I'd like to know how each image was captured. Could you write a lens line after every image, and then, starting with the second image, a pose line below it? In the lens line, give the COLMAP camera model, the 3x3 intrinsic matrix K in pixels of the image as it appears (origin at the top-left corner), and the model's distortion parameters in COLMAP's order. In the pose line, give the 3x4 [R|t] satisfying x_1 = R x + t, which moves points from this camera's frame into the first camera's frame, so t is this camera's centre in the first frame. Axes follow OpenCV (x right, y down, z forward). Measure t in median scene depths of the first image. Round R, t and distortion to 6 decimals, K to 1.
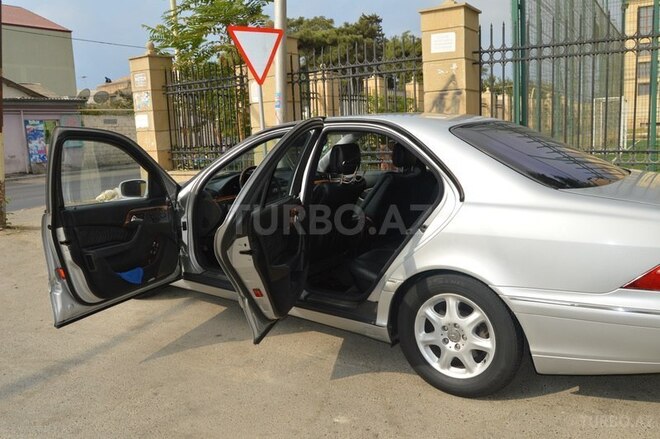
lens RADIAL K [[518.6, 0, 329.9], [0, 518.6, 219.7], [0, 0, 1]] dist [-0.054583, -0.000452]
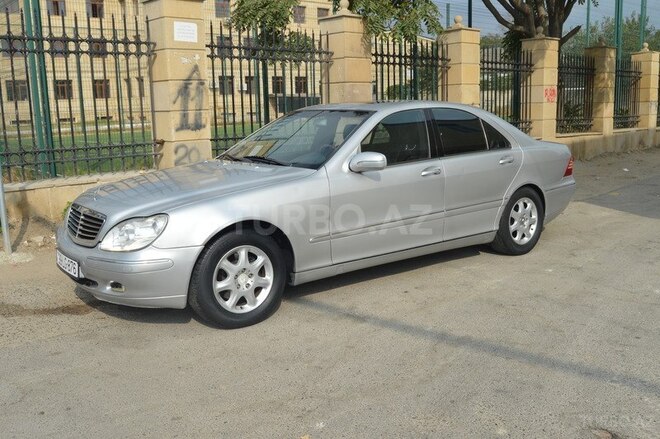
lens RADIAL K [[636.5, 0, 329.4], [0, 636.5, 218.9], [0, 0, 1]] dist [-0.068414, 0.000000]
pose [[0.245256, -0.126568, 0.961161, -0.915925], [0.192266, 0.978098, 0.079739, -0.035942], [-0.950202, 0.165242, 0.264219, 0.474162]]
